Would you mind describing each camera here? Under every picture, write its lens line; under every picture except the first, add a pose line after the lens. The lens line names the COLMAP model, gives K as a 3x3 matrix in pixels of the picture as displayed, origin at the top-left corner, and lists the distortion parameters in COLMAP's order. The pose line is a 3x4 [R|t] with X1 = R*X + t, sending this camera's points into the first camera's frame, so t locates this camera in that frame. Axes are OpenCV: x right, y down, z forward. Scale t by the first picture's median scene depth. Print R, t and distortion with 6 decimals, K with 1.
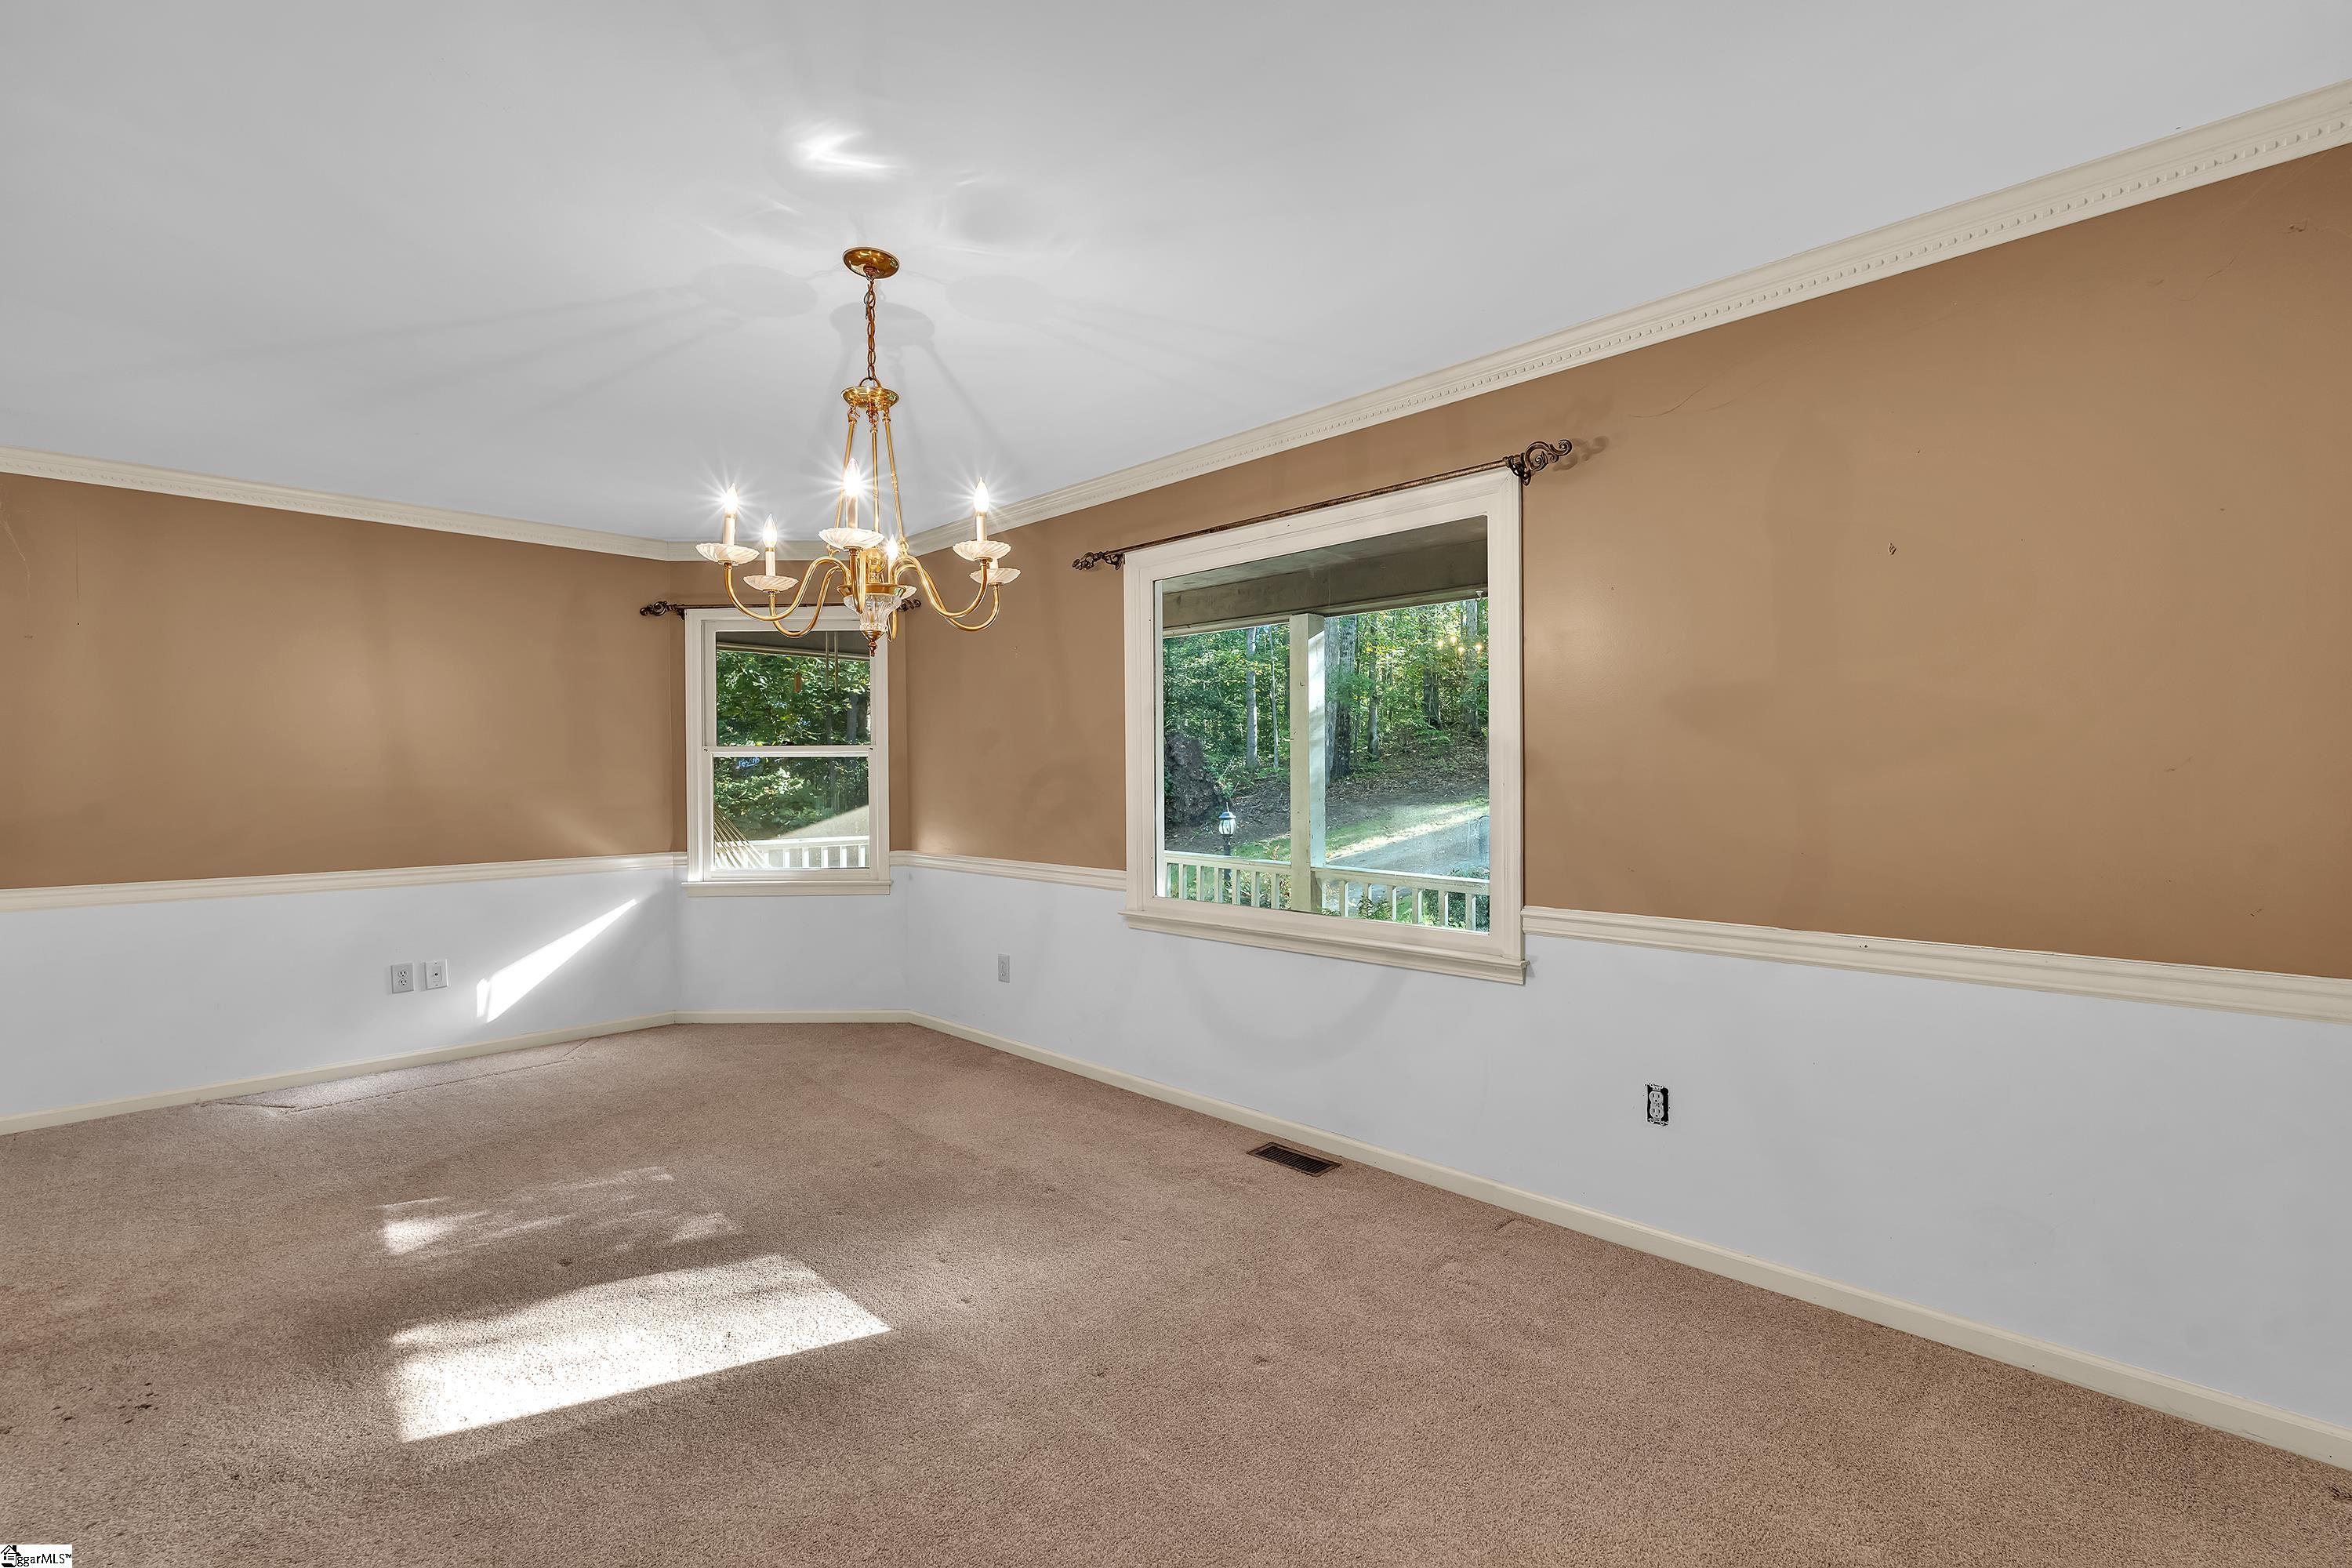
lens RADIAL K [[1023.8, 0, 1164.4], [0, 1023.8, 777.9], [0, 0, 1]] dist [-0.002063, 0.000685]
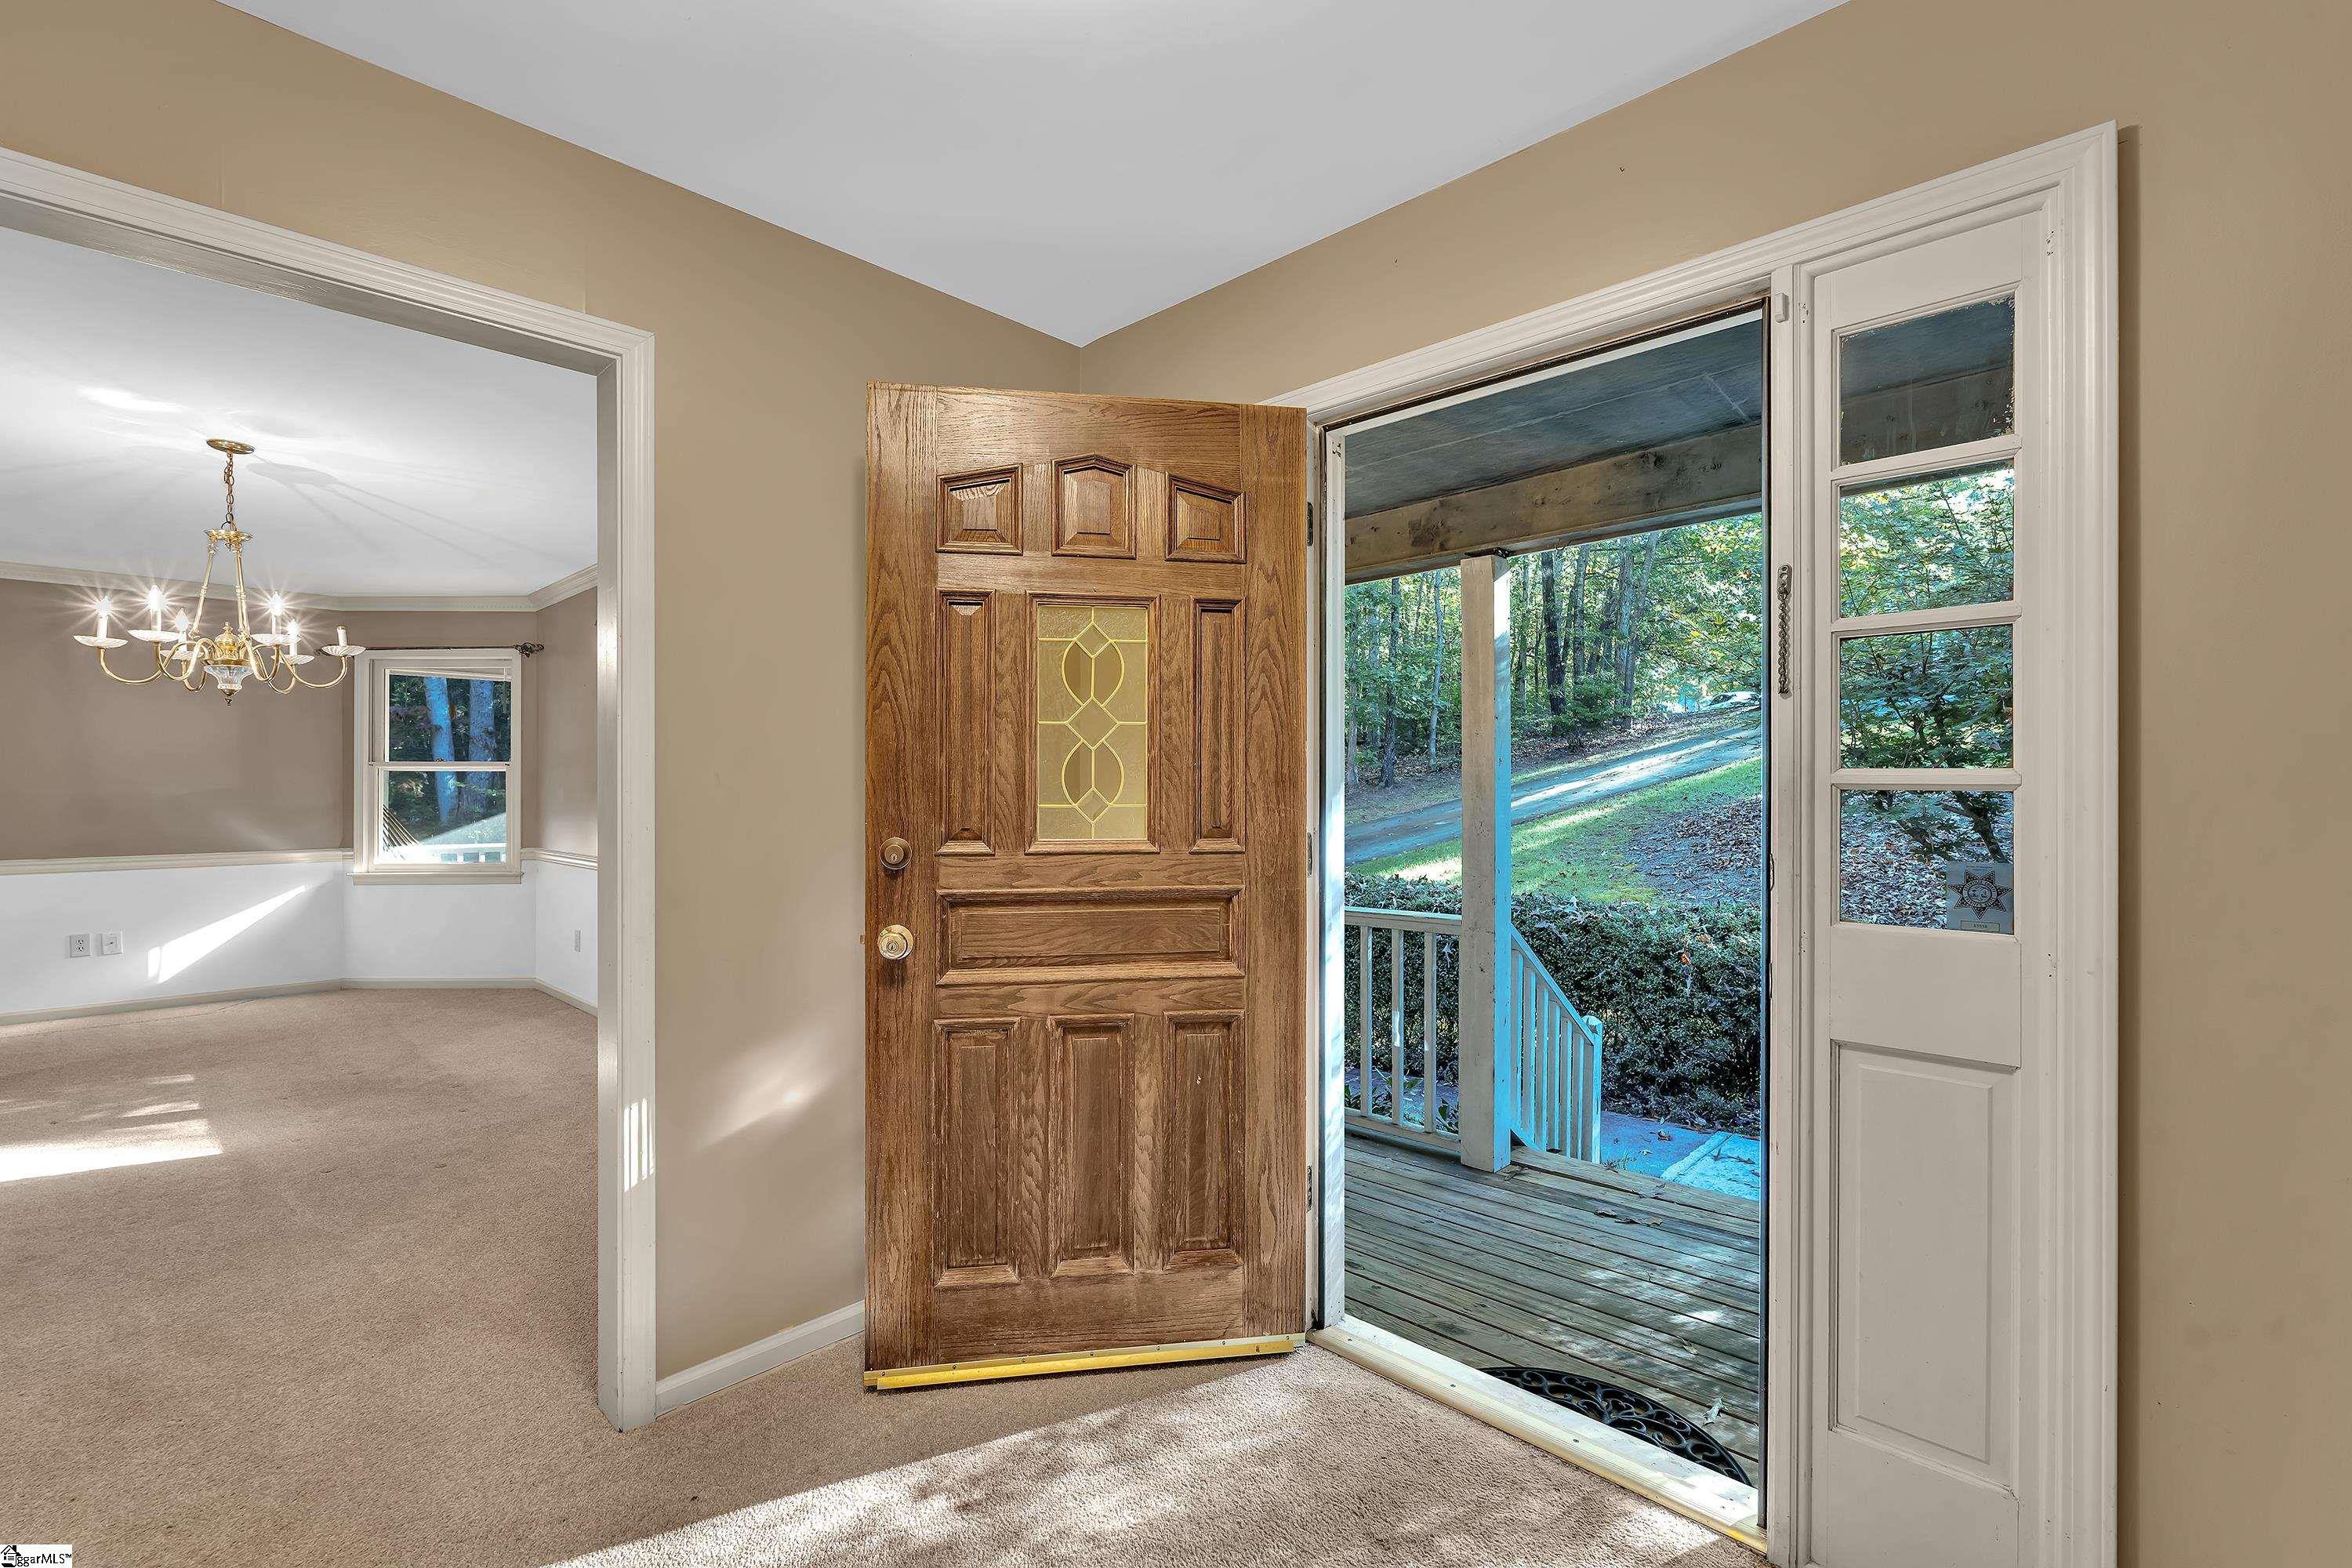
lens RADIAL K [[1023.8, 0, 1187.6], [0, 1023.8, 791.3], [0, 0, 1]] dist [-0.002063, 0.000685]
pose [[0.999808, 0.006193, 0.018577, 0.529031], [-0.006192, 0.999981, -0.000094, -0.002690], [-0.018577, -0.000021, 0.999827, -0.254745]]
